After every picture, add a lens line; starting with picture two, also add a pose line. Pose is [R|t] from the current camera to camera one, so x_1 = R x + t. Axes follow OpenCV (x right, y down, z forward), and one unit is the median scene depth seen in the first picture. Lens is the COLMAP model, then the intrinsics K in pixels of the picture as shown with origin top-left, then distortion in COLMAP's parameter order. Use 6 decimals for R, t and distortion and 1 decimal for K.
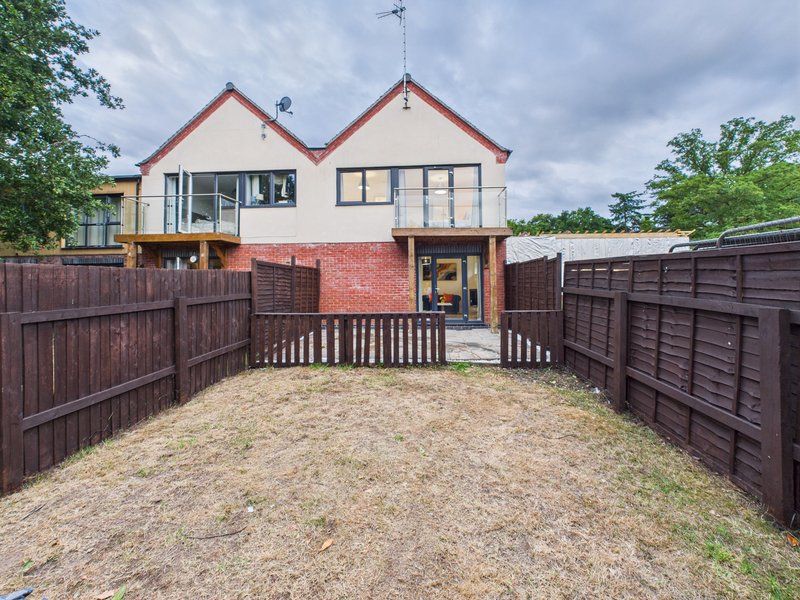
lens RADIAL K [[257.0, 0, 408.5], [0, 257.0, 276.3], [0, 0, 1]] dist [0.000451, 0.000001]
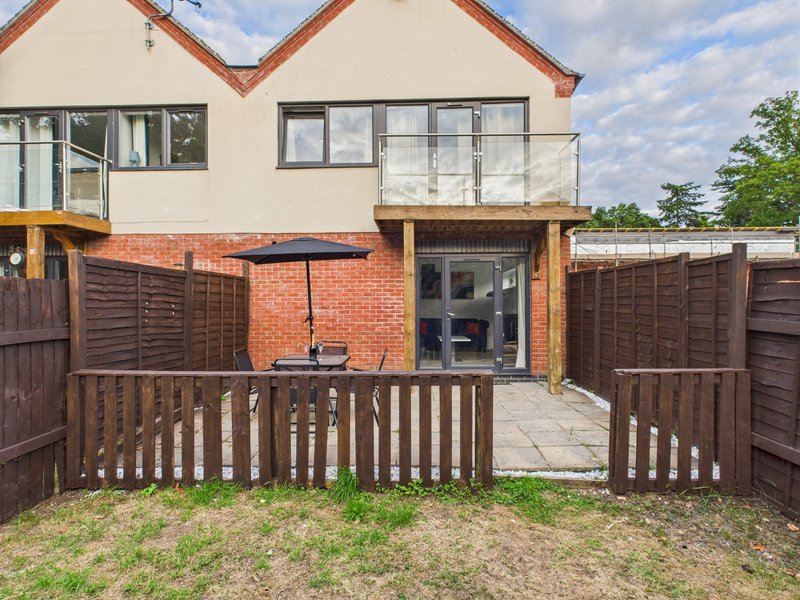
lens RADIAL K [[325.4, 0, 400.0], [0, 325.4, 300.0], [0, 0, 1]] dist [-0.000663, -0.000255]
pose [[0.999743, 0.005987, 0.021856, -0.020984], [-0.006536, 0.999662, 0.025152, -0.000372], [-0.021698, -0.025289, 0.999445, 0.259278]]
